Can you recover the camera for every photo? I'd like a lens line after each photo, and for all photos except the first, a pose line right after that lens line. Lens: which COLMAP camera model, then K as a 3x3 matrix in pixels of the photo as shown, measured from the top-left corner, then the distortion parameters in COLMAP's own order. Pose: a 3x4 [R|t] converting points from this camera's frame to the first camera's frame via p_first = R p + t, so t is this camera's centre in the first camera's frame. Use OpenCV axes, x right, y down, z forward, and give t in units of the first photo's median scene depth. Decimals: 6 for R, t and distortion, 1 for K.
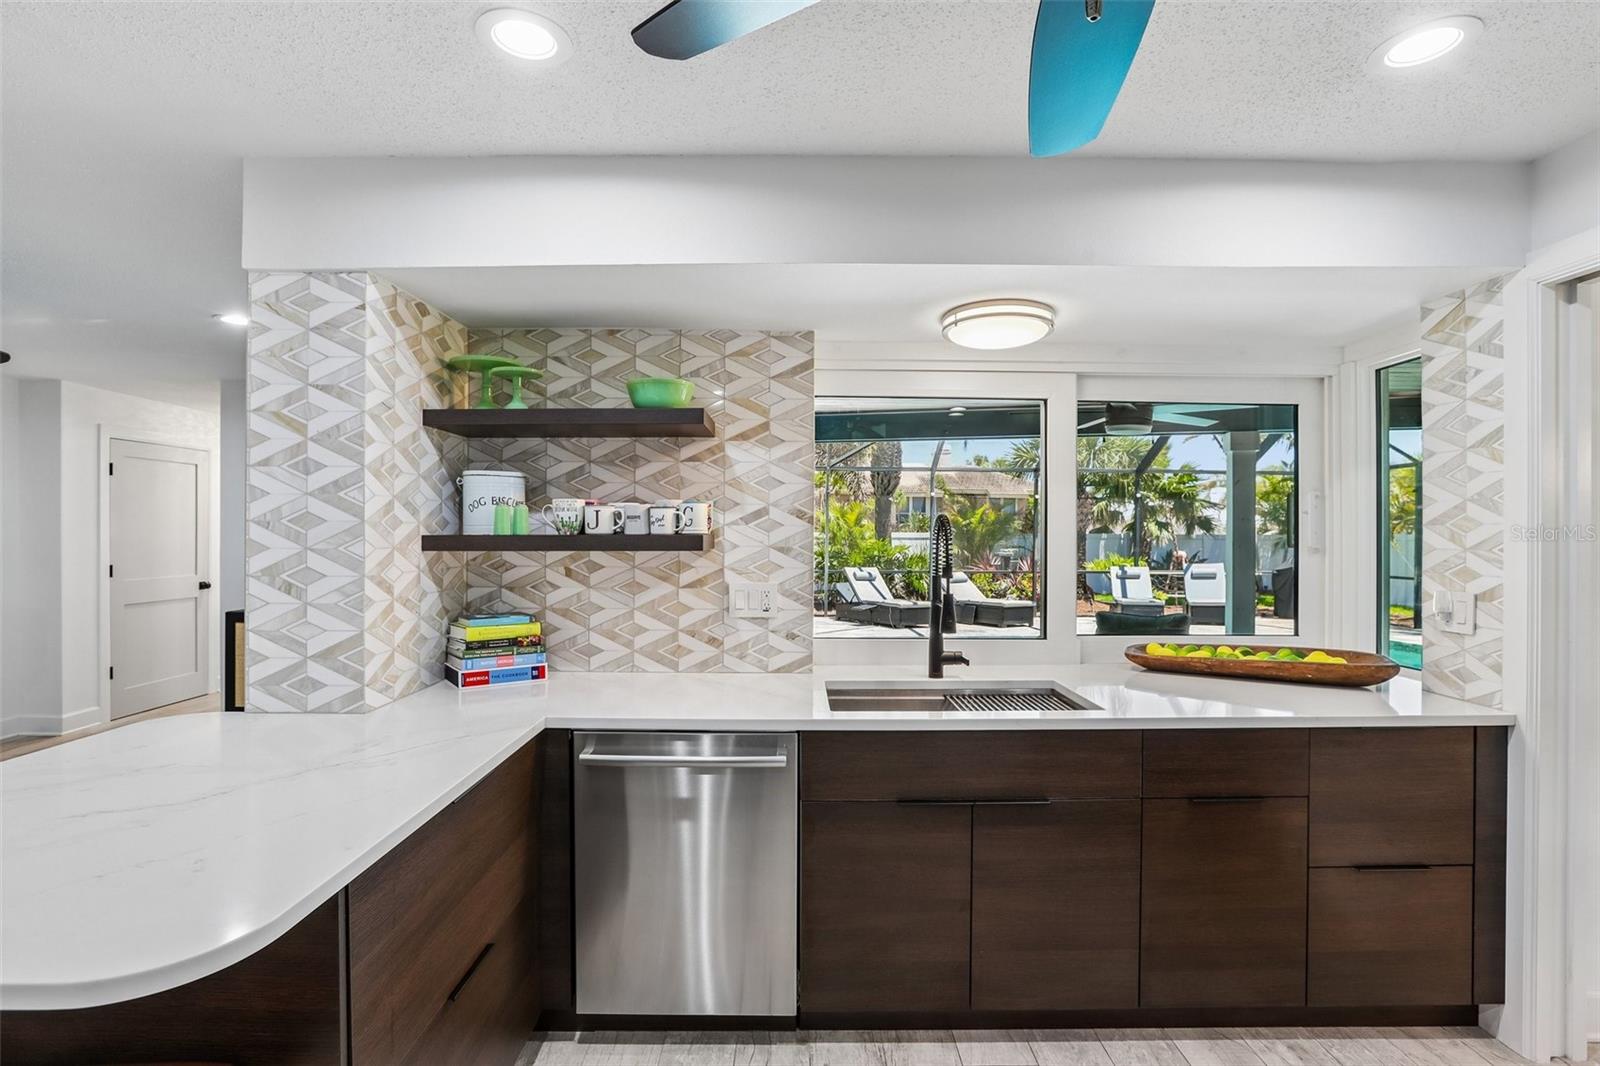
lens RADIAL K [[765.9, 0, 800.0], [0, 765.9, 533.0], [0, 0, 1]] dist [-0.063349, 0.027547]
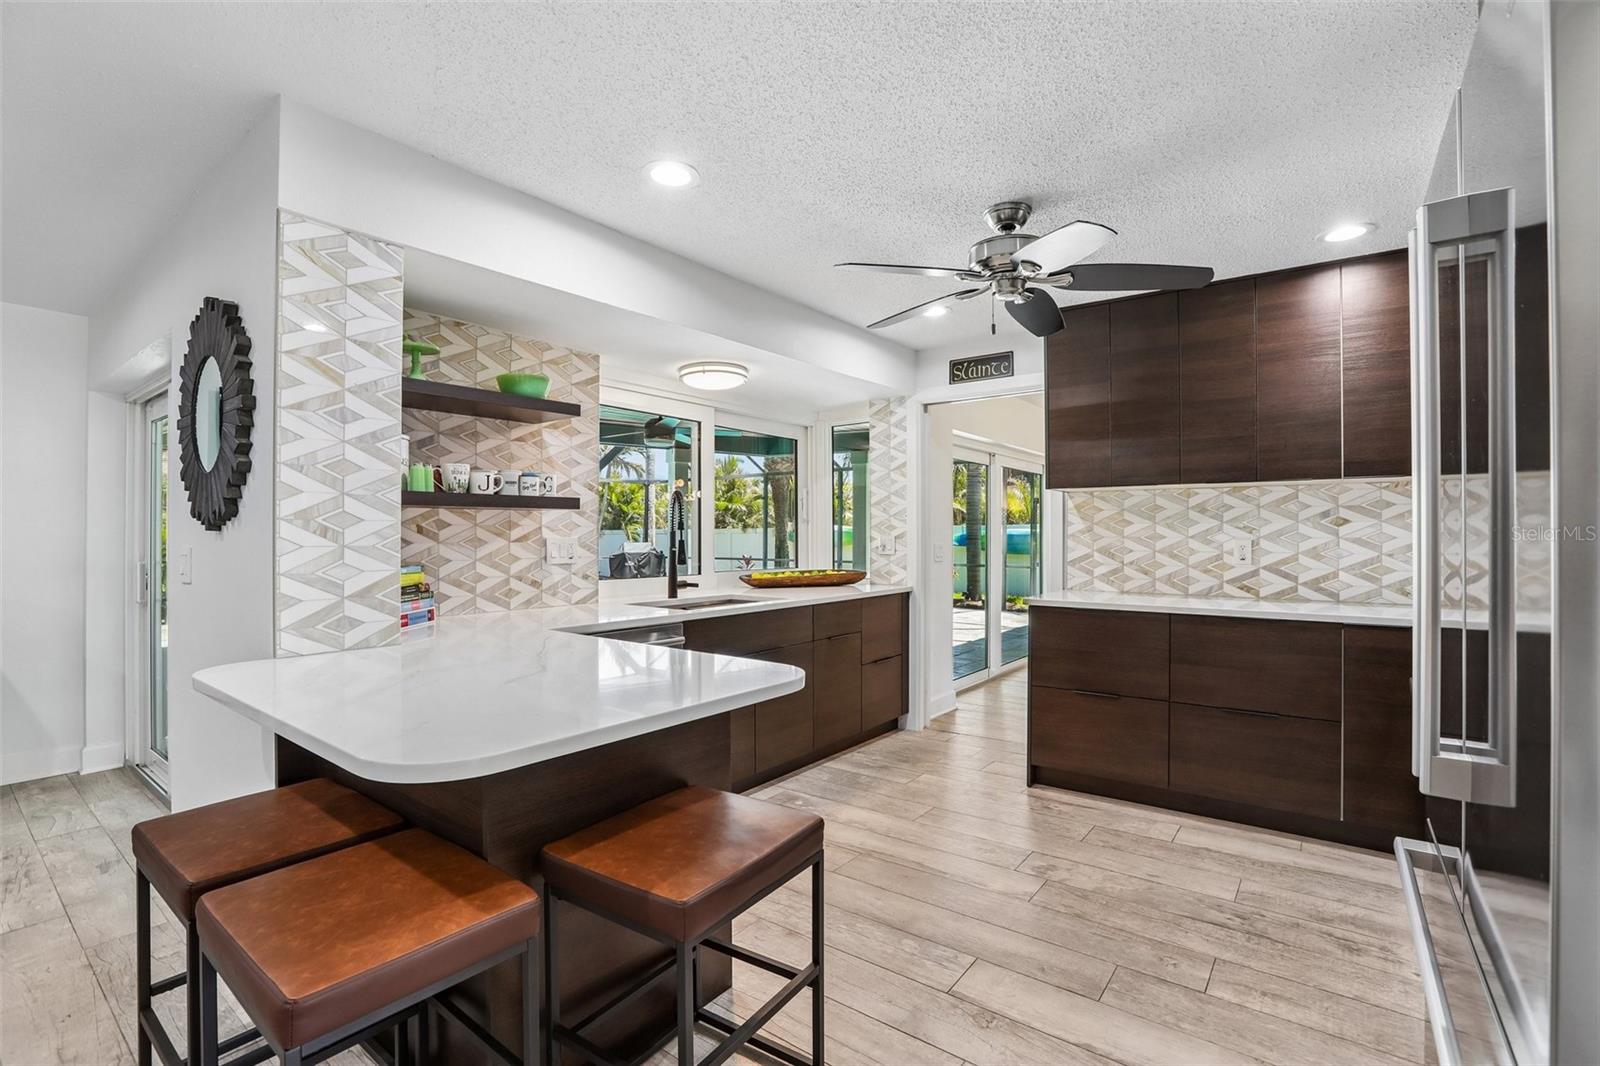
lens RADIAL K [[732.3, 0, 796.5], [0, 732.3, 537.2], [0, 0, 1]] dist [-0.051334, 0.017013]
pose [[0.611178, -0.005884, 0.791471, -0.935848], [0.003402, 0.999983, 0.004806, 0.069109], [-0.791486, -0.000245, 0.611188, -0.102972]]
